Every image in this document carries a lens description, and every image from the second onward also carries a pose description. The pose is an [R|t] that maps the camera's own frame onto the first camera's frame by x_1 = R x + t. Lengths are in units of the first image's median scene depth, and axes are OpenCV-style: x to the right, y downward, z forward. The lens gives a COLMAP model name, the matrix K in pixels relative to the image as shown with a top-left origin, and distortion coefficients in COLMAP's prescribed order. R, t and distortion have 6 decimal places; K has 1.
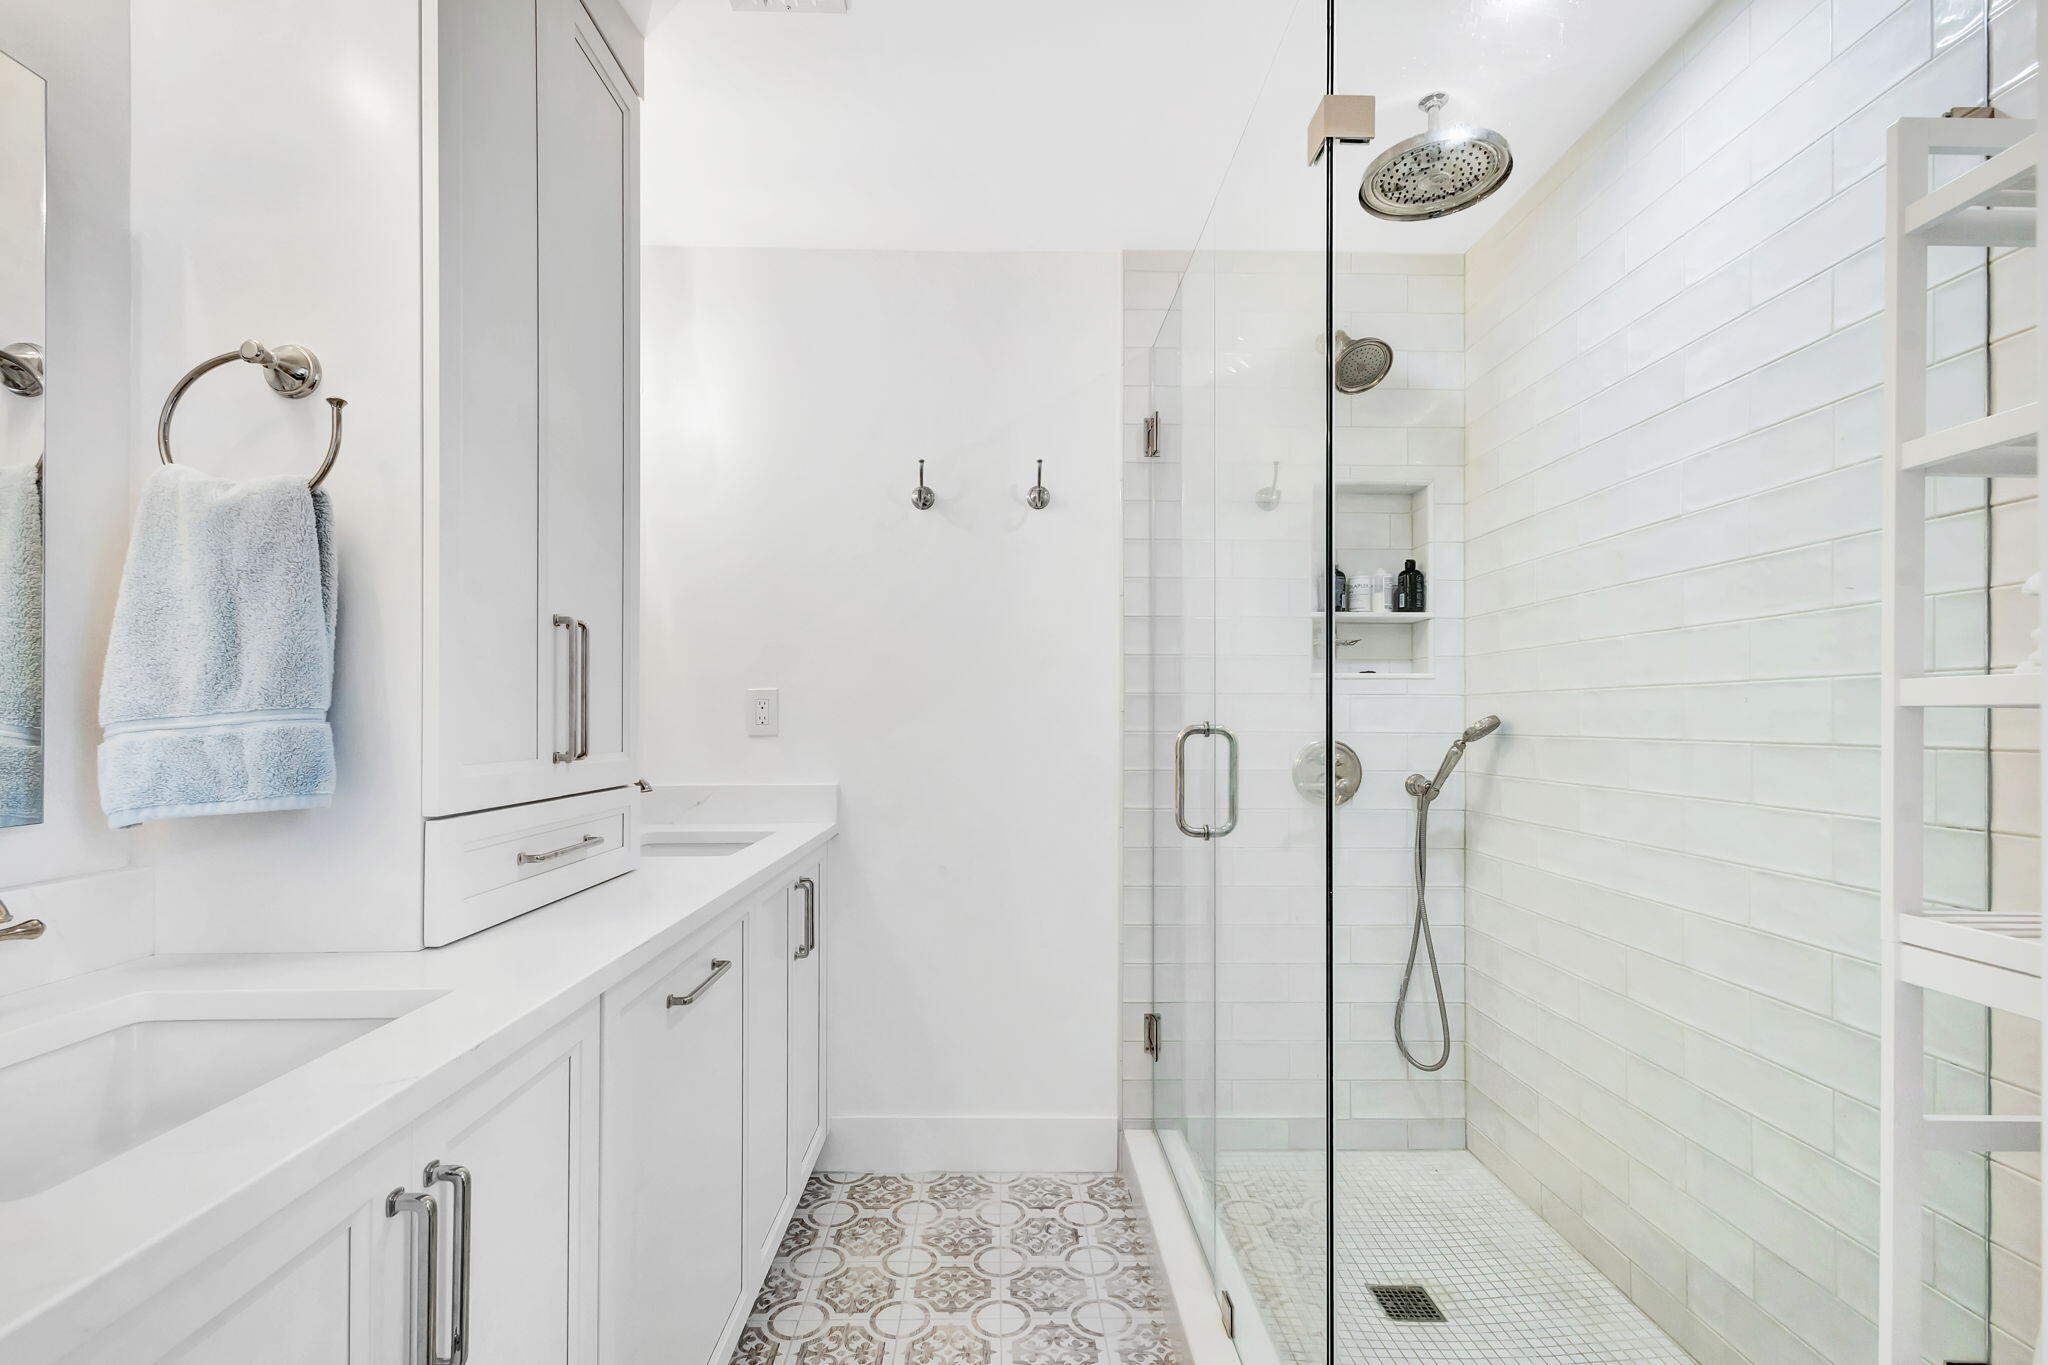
lens RADIAL K [[937.1, 0, 1036.7], [0, 937.1, 720.6], [0, 0, 1]] dist [0.003362, 0.000628]
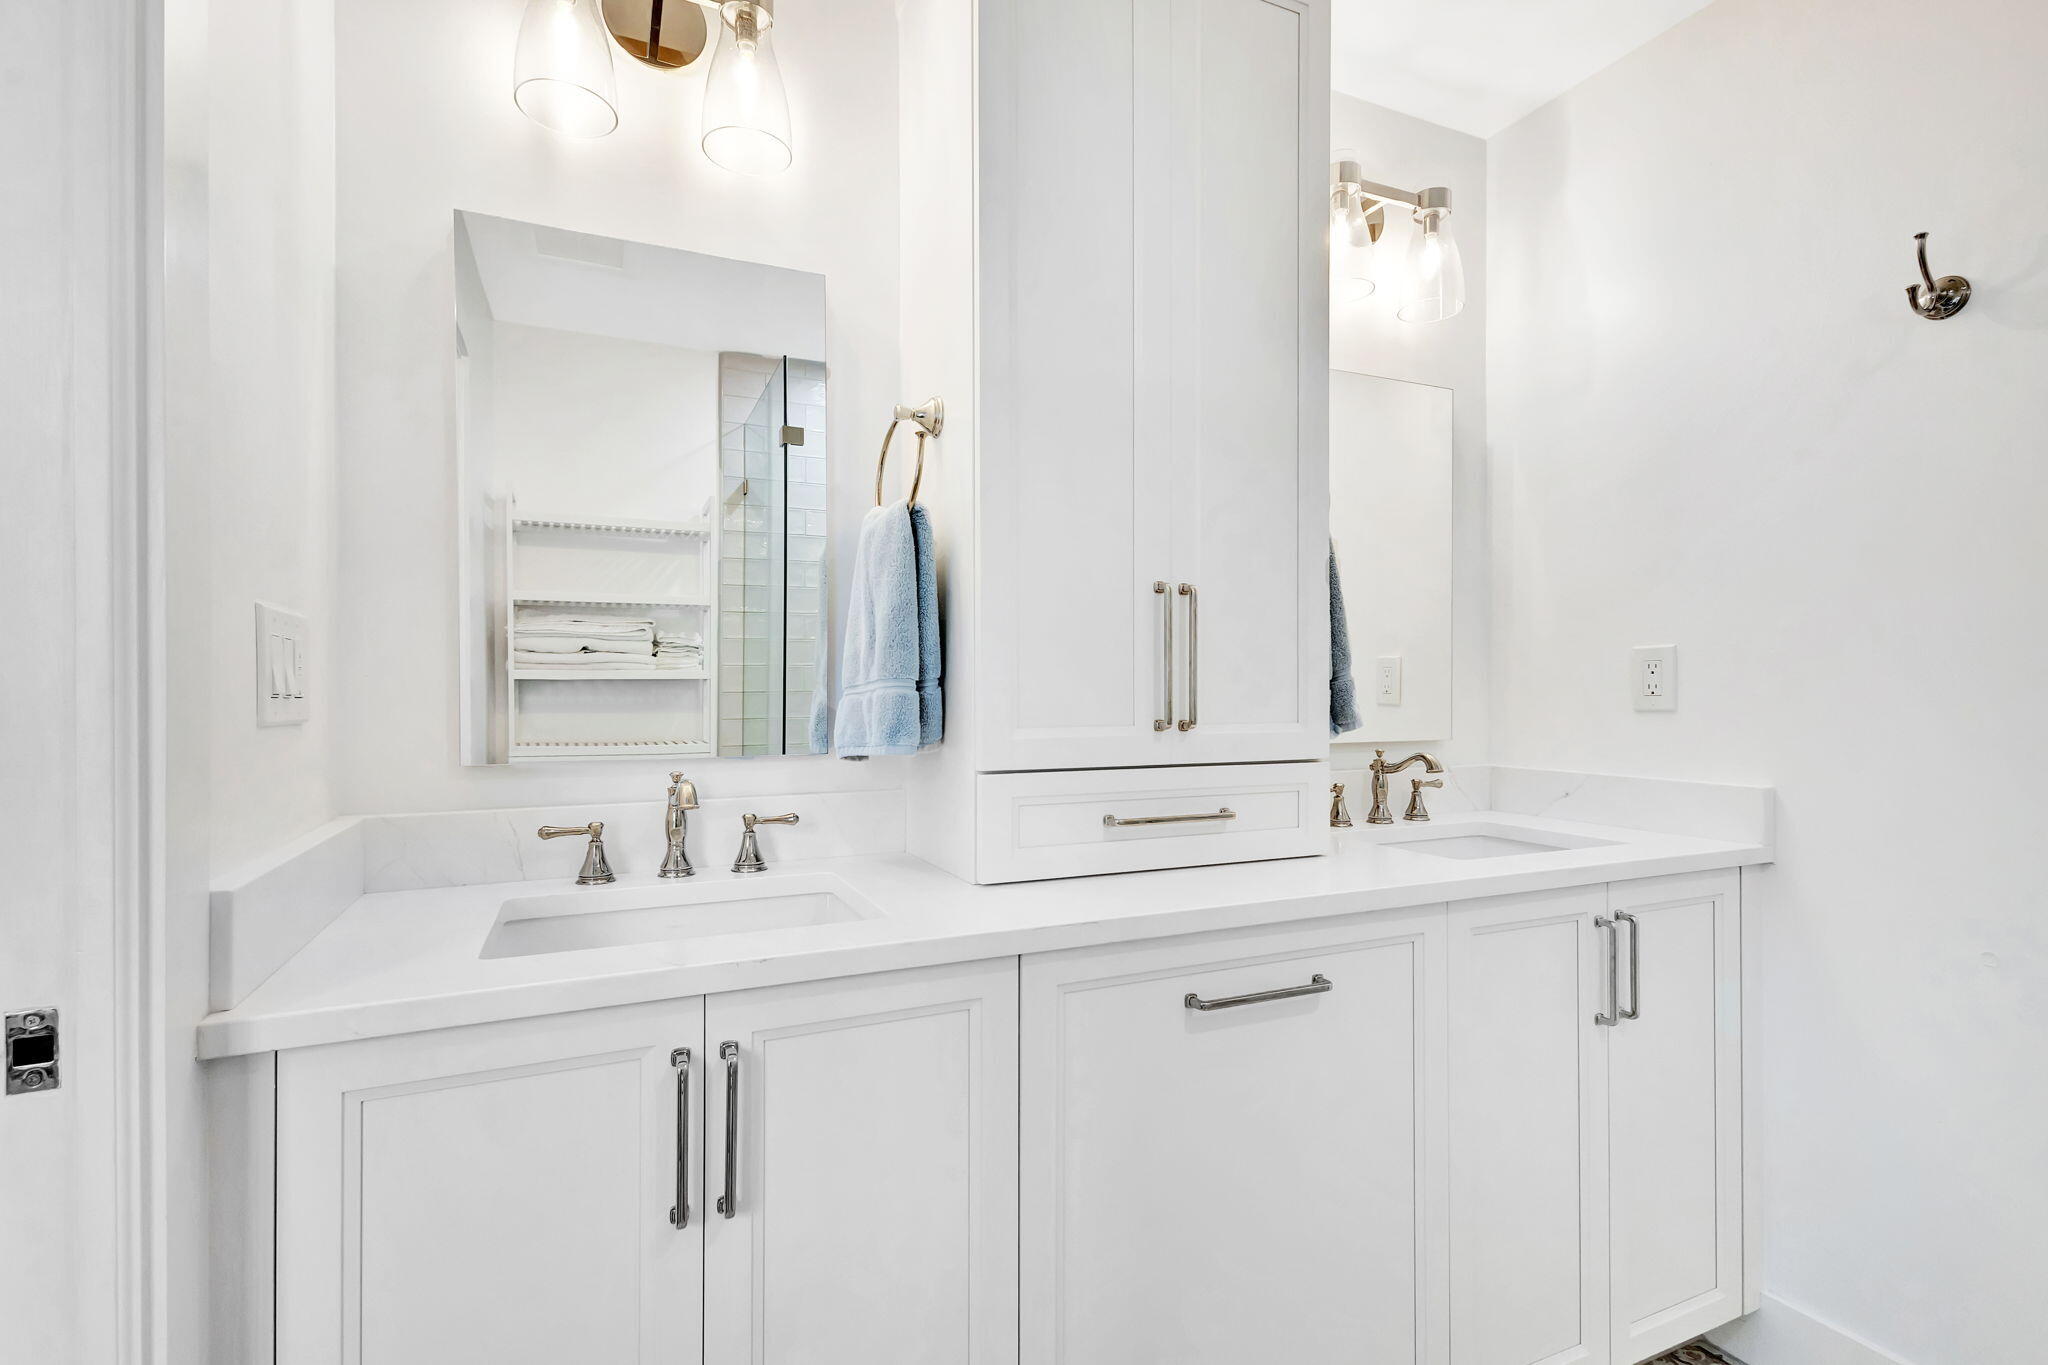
lens RADIAL K [[960.8, 0, 1026.9], [0, 960.8, 696.6], [0, 0, 1]] dist [0.002514, 0.000865]
pose [[0.384928, 0.004613, -0.922935, 0.405712], [-0.001284, 0.999989, 0.004463, 0.004956], [0.922946, -0.000533, 0.384930, 0.519536]]
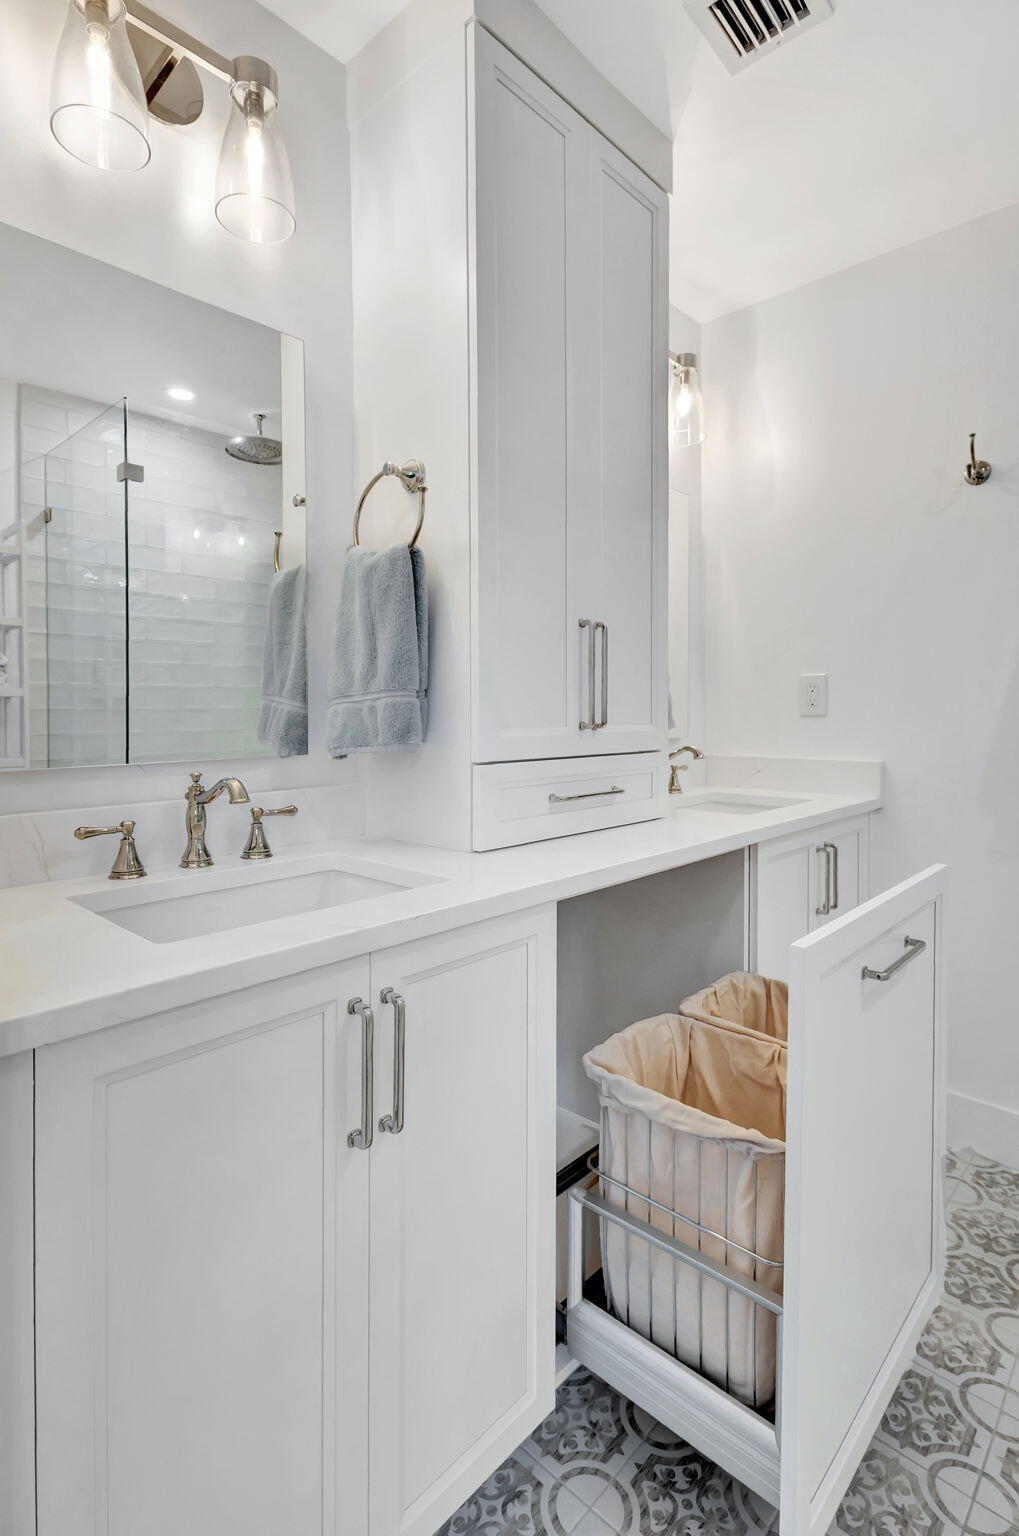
lens RADIAL K [[764.6, 0, 512.6], [0, 764.6, 730.2], [0, 0, 1]] dist [0.002543, 0.000542]
pose [[0.707757, 0.015239, -0.706291, 0.204015], [0.002351, 0.999711, 0.023925, 0.020924], [0.706452, -0.018593, 0.707517, 0.173625]]
